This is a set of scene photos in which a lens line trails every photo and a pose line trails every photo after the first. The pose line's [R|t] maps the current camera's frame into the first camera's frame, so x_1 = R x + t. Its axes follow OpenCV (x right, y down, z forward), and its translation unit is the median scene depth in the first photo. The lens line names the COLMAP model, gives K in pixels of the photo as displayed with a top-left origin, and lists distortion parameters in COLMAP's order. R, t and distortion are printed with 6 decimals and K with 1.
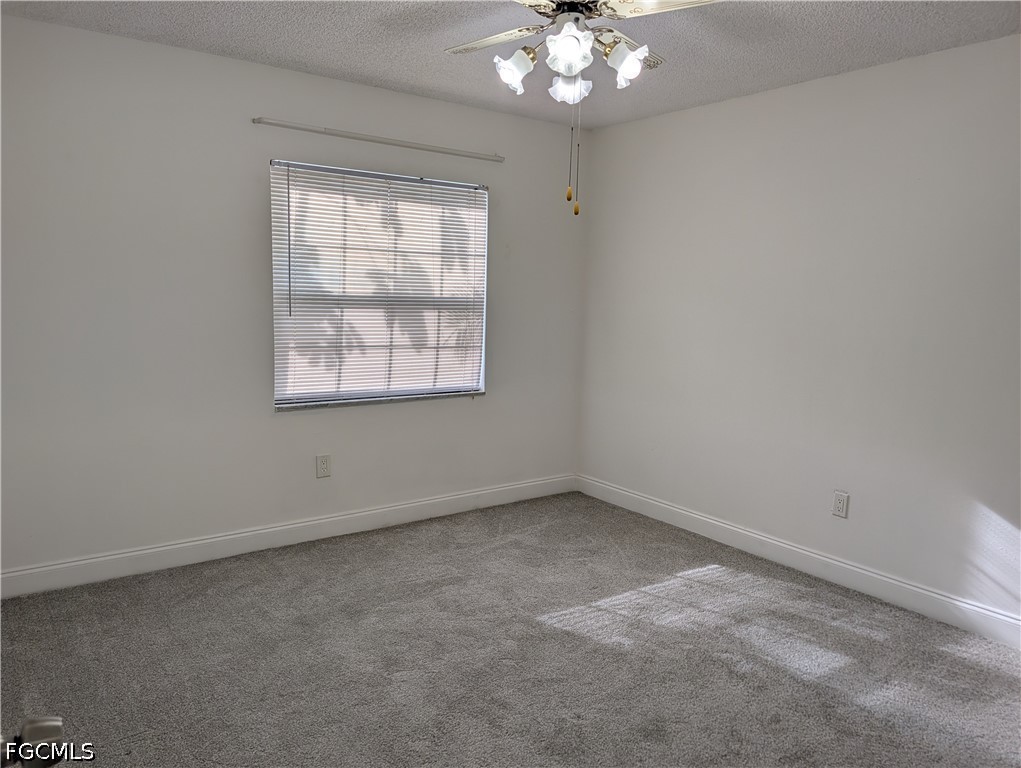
lens RADIAL K [[739.8, 0, 507.2], [0, 739.8, 383.4], [0, 0, 1]] dist [0.030723, -0.037684]
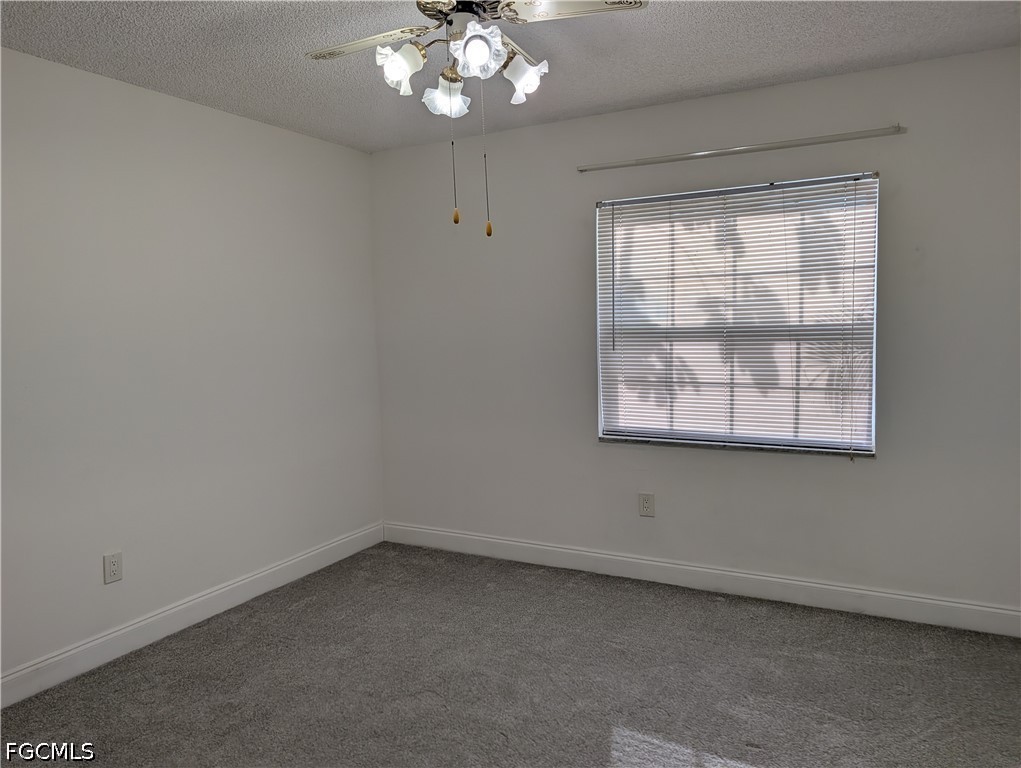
lens RADIAL K [[739.8, 0, 505.7], [0, 739.8, 381.6], [0, 0, 1]] dist [0.030723, -0.037684]
pose [[0.415771, 0.032242, -0.908898, 0.530143], [-0.082681, 0.996573, -0.002469, -0.029876], [0.905703, 0.076175, 0.417012, 0.406857]]
